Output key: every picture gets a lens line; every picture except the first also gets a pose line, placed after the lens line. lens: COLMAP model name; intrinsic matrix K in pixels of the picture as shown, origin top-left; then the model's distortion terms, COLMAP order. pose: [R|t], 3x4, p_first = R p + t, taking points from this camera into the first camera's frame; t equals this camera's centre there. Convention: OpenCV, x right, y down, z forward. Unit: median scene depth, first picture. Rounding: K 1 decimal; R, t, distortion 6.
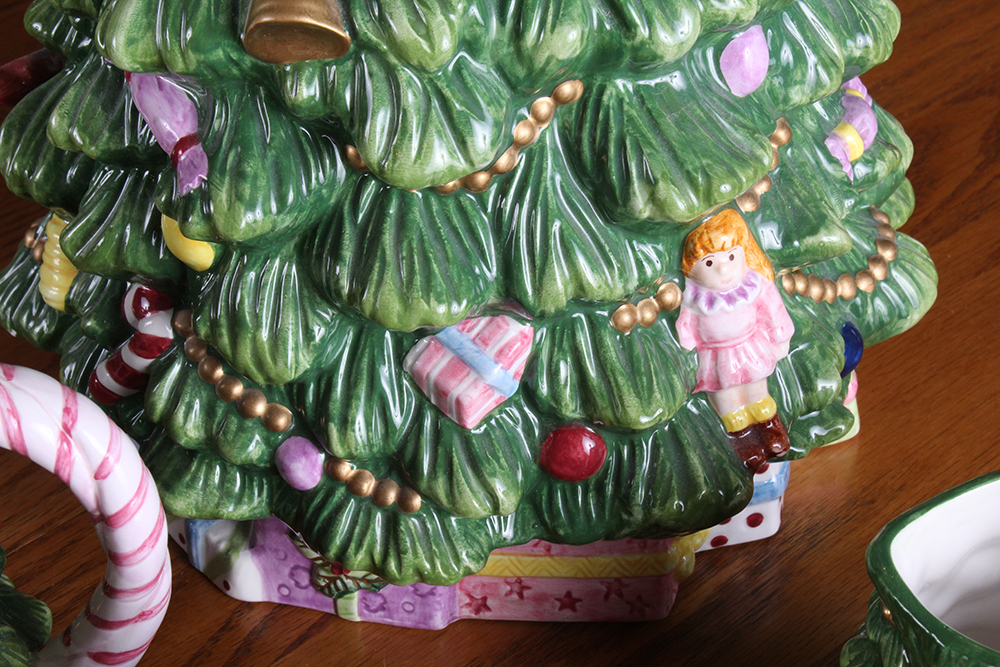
lens RADIAL K [[2264.4, 0, 500.0], [0, 2264.4, 333.5], [0, 0, 1]] dist [0.039886, 0.092982]
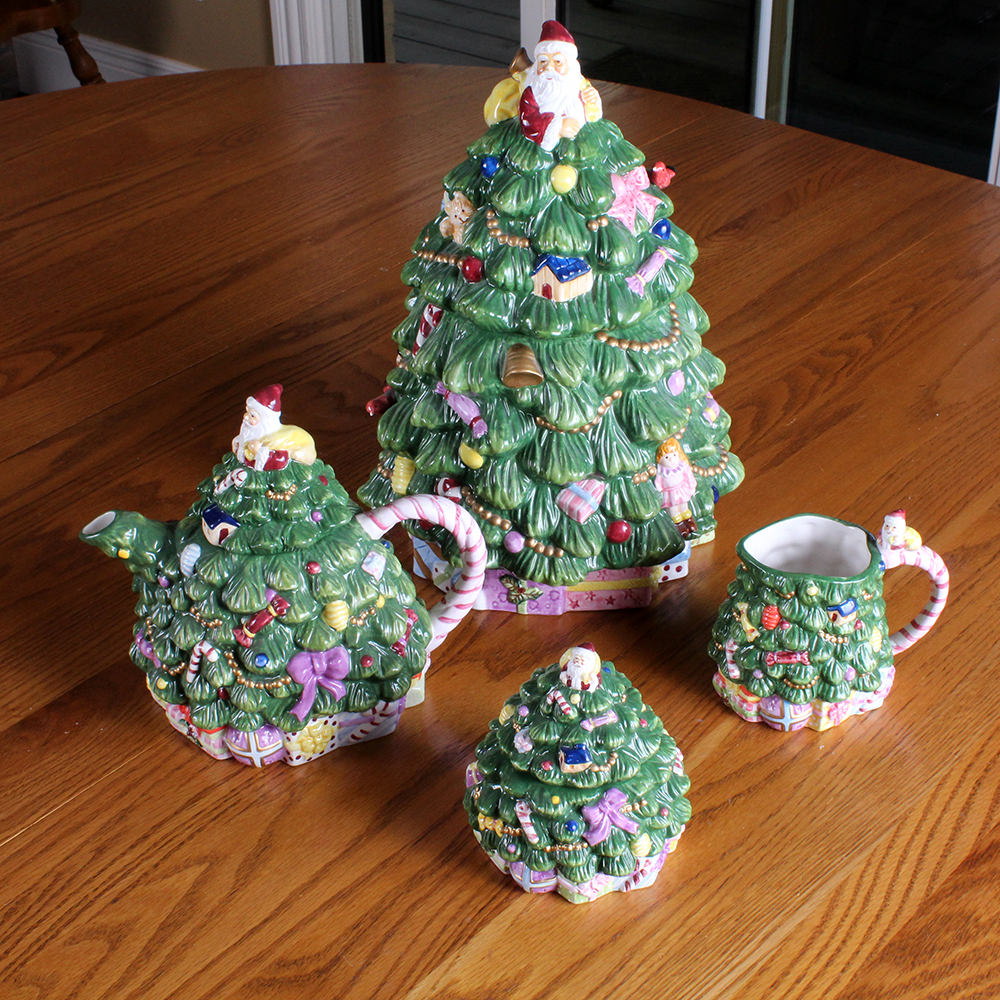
lens RADIAL K [[1949.5, 0, 500.0], [0, 1949.5, 500.0], [0, 0, 1]] dist [-0.067172, -0.166502]
pose [[0.992892, -0.040377, 0.111957, -0.364744], [0.050964, 0.994326, -0.093374, 0.224567], [-0.107551, 0.098416, 0.989316, -1.262502]]
